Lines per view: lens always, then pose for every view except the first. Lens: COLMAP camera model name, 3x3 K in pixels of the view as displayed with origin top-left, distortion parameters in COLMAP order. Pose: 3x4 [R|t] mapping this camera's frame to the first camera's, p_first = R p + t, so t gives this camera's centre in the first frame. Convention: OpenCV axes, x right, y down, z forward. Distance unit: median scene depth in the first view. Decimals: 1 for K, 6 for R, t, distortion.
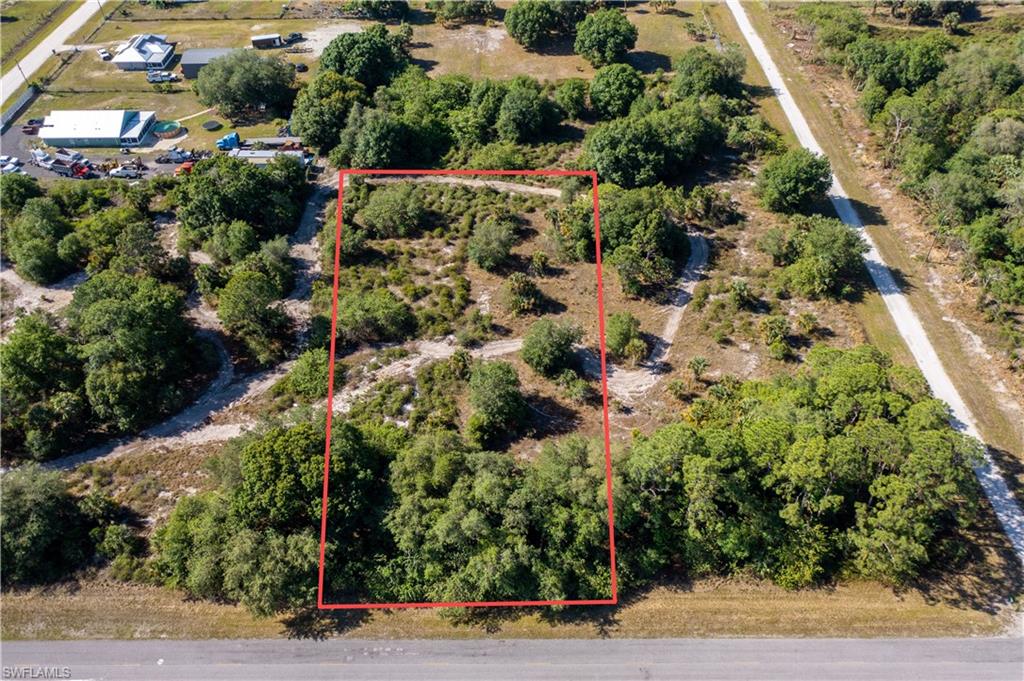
lens RADIAL K [[814.6, 0, 512.0], [0, 814.6, 340.5], [0, 0, 1]] dist [0.004310, 0.000273]
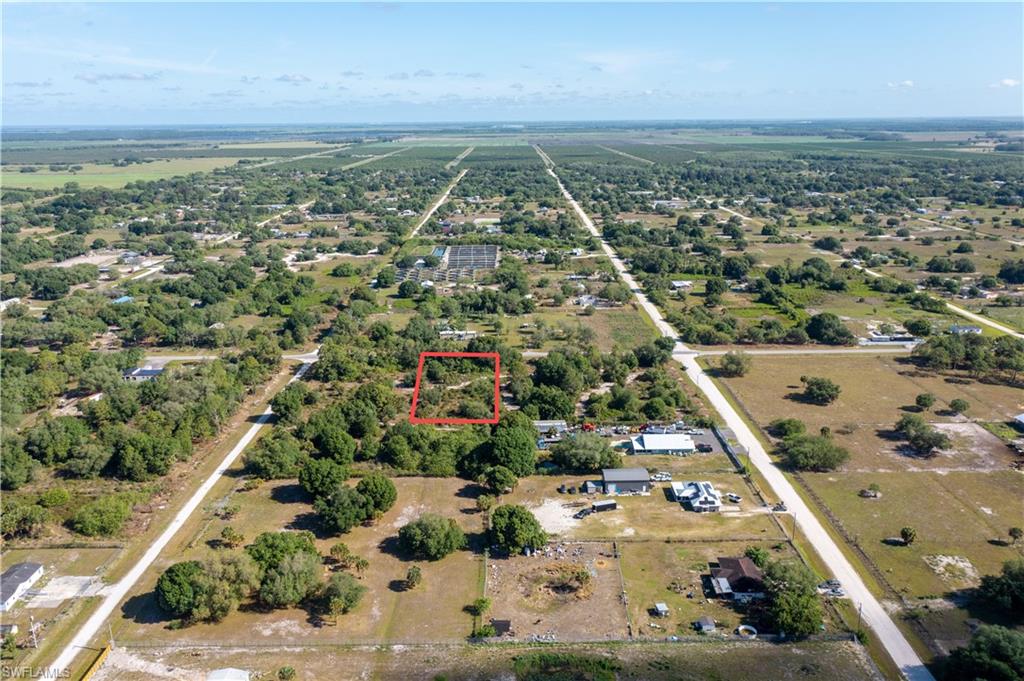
lens RADIAL K [[814.6, 0, 512.0], [0, 814.6, 340.5], [0, 0, 1]] dist [0.004310, 0.000273]
pose [[-0.999648, 0.026508, 0.001432, -0.234579], [0.015489, 0.538582, 0.842431, -1.922990], [0.021559, 0.842156, -0.538803, 1.860747]]
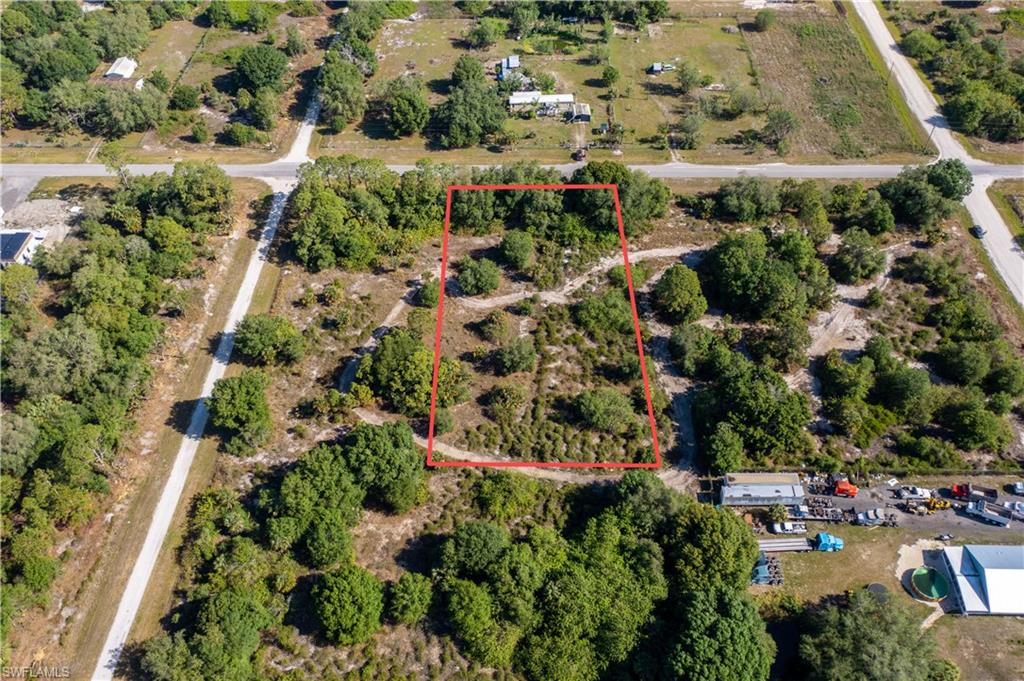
lens RADIAL K [[814.6, 0, 512.0], [0, 814.6, 340.5], [0, 0, 1]] dist [0.004310, 0.000273]
pose [[-0.998935, 0.003873, 0.045966, -0.064940], [0.046029, 0.018131, 0.998776, -1.173269], [0.003035, 0.999828, -0.018290, 0.855796]]
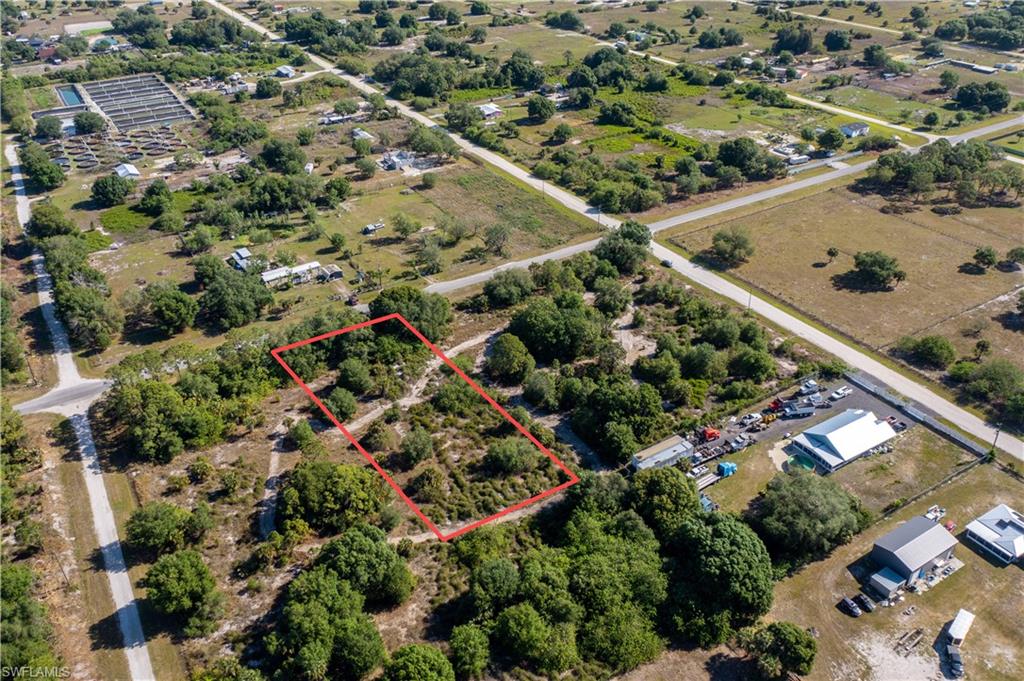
lens RADIAL K [[814.6, 0, 512.0], [0, 814.6, 340.5], [0, 0, 1]] dist [0.004310, 0.000273]
pose [[-0.854475, 0.299672, -0.424346, 0.308144], [-0.323051, 0.333178, 0.885794, -1.218263], [0.406830, 0.893974, -0.187883, 0.994527]]
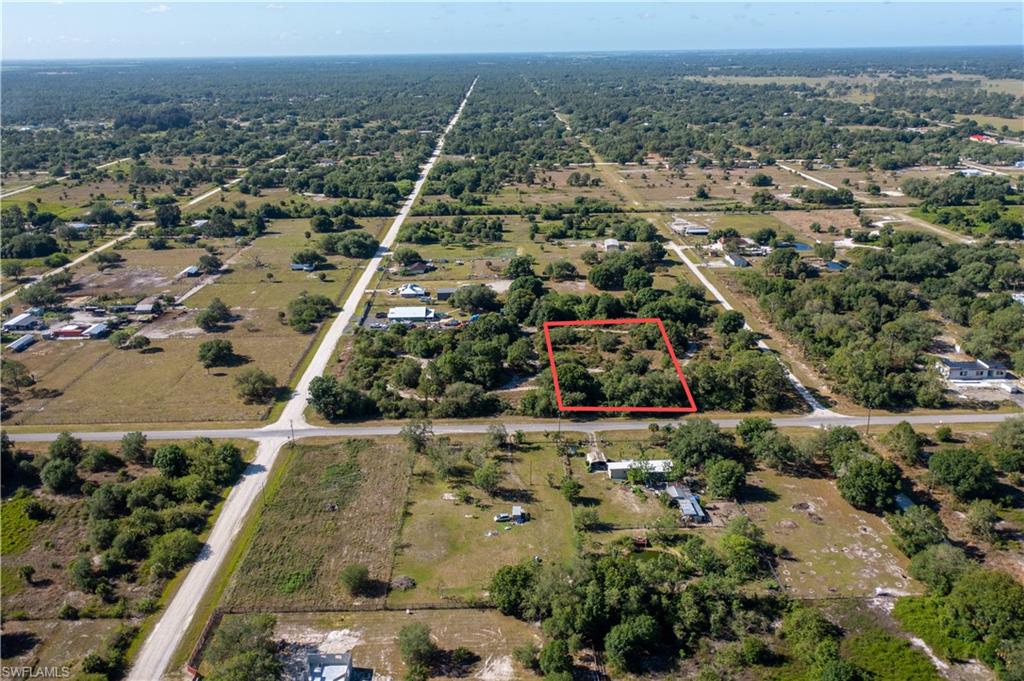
lens RADIAL K [[814.6, 0, 512.0], [0, 814.6, 340.5], [0, 0, 1]] dist [0.004310, 0.000273]
pose [[0.999716, -0.005639, 0.023161, -0.317888], [0.013995, 0.925379, -0.378784, 0.685765], [-0.019297, 0.379001, 0.925195, -1.077407]]
